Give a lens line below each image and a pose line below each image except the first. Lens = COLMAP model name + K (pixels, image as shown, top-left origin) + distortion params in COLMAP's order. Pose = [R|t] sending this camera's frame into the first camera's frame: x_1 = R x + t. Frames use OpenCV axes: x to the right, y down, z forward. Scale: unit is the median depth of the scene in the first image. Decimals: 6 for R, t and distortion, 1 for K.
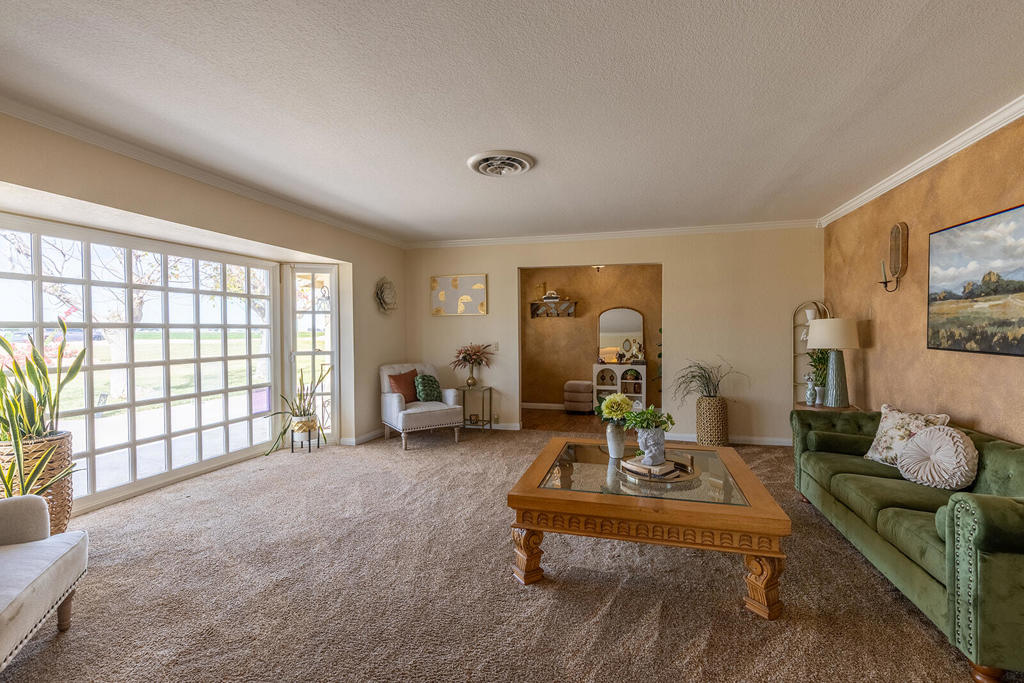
lens RADIAL K [[463.4, 0, 516.3], [0, 463.4, 338.5], [0, 0, 1]] dist [0.003750, 0.000172]
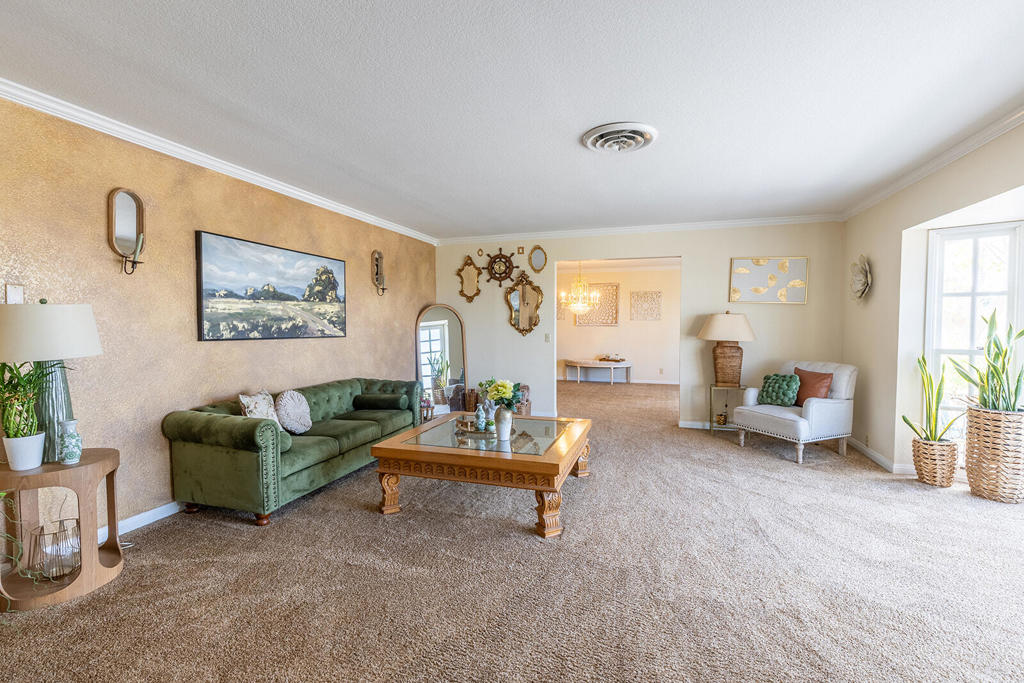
lens RADIAL K [[463.4, 0, 515.8], [0, 463.4, 340.1], [0, 0, 1]] dist [0.003750, 0.000172]
pose [[-0.998833, -0.000379, 0.048286, 0.134472], [0.002259, 0.998507, 0.054578, -0.036105], [-0.048235, 0.054623, -0.997341, 2.017527]]
